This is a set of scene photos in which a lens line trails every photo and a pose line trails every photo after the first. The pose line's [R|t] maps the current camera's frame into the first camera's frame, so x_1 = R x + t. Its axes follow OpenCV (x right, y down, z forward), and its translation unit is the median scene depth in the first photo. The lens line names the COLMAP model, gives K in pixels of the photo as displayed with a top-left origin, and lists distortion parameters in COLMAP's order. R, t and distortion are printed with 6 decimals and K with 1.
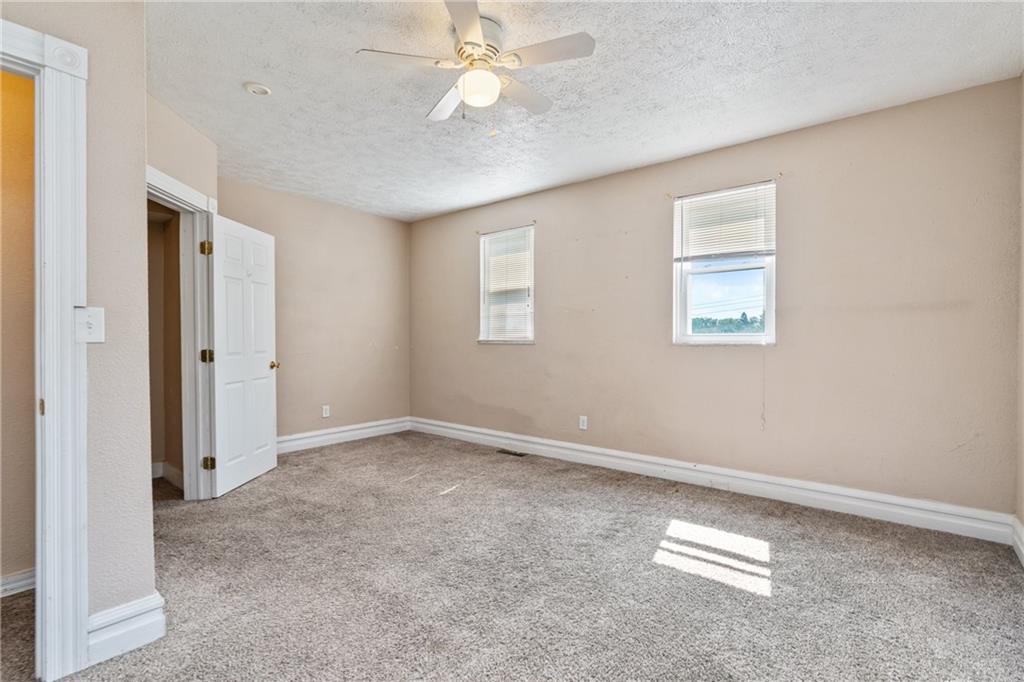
lens RADIAL K [[468.7, 0, 515.2], [0, 468.7, 340.8], [0, 0, 1]] dist [-0.014648, 0.005646]
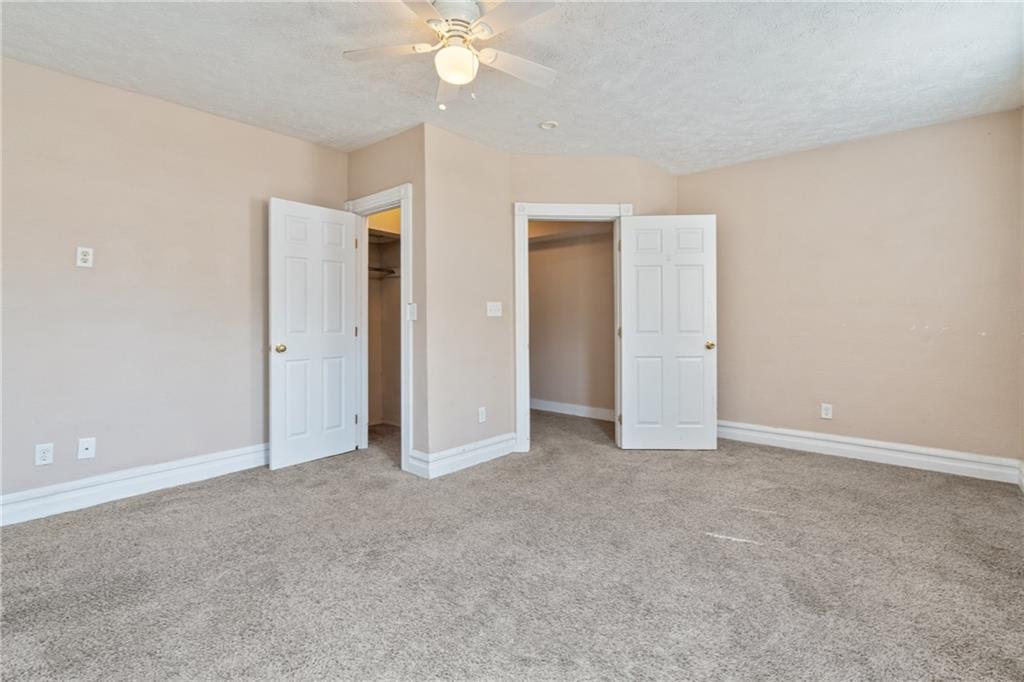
lens RADIAL K [[468.7, 0, 515.2], [0, 468.7, 332.9], [0, 0, 1]] dist [-0.014648, 0.005646]
pose [[-0.014094, 0.037659, -0.999191, 0.544193], [-0.006292, 0.999267, 0.037751, -0.011725], [0.999881, 0.006819, -0.013846, 0.681656]]
